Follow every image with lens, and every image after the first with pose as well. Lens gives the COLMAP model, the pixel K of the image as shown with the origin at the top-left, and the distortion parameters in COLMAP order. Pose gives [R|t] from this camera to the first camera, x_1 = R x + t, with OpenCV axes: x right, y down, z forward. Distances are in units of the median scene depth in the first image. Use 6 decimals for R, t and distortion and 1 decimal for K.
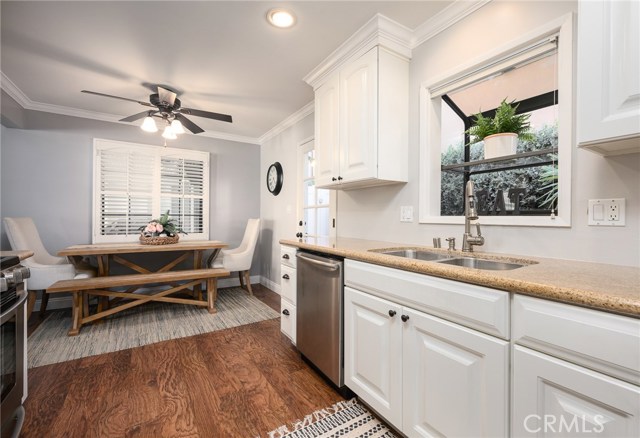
lens RADIAL K [[288.5, 0, 320.3], [0, 288.5, 211.1], [0, 0, 1]] dist [-0.000875, -0.000168]
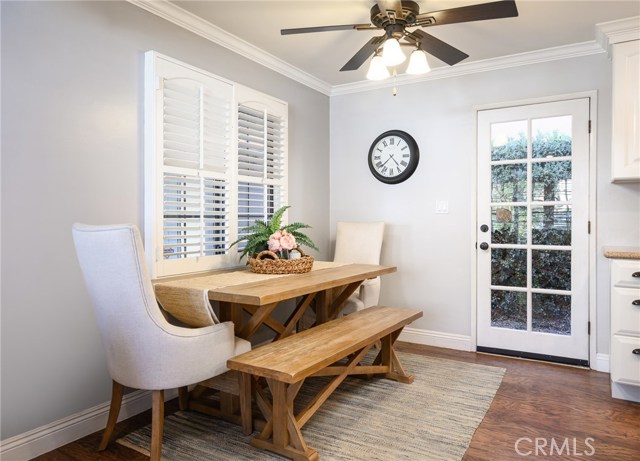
lens RADIAL K [[454.4, 0, 320.0], [0, 454.4, 230.5], [0, 0, 1]] dist [0.000725, -0.001380]
pose [[0.899525, -0.014151, 0.436640, -1.000268], [-0.004030, 0.999164, 0.040683, 0.005206], [-0.436850, -0.038355, 0.898716, 0.270155]]
